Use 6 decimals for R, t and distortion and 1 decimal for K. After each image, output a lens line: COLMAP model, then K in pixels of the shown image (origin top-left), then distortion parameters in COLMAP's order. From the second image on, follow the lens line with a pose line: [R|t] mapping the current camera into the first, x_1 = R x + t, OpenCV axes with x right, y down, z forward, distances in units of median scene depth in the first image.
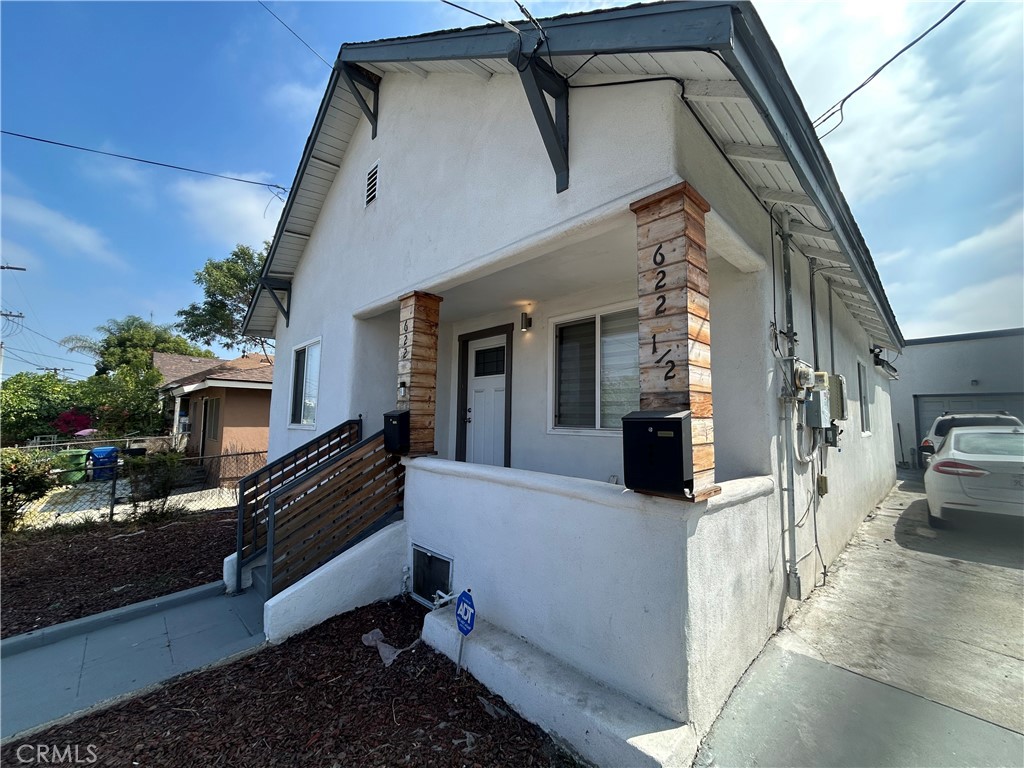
lens RADIAL K [[412.2, 0, 515.7], [0, 412.2, 384.0], [0, 0, 1]] dist [0.001090, 0.000601]
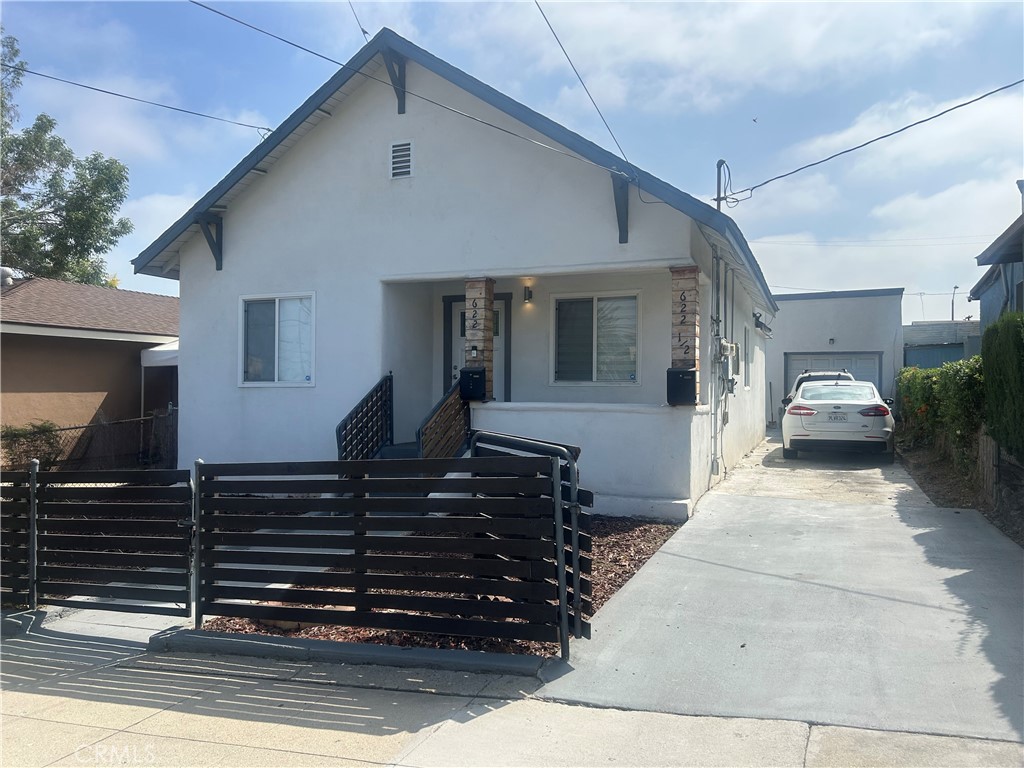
lens RADIAL K [[766.8, 0, 506.6], [0, 766.8, 384.3], [0, 0, 1]] dist [0.088804, -0.098120]
pose [[0.915784, -0.007440, 0.401603, -1.053603], [-0.026126, 0.996608, 0.078040, -0.070595], [-0.400821, -0.081960, 0.912483, -1.167393]]
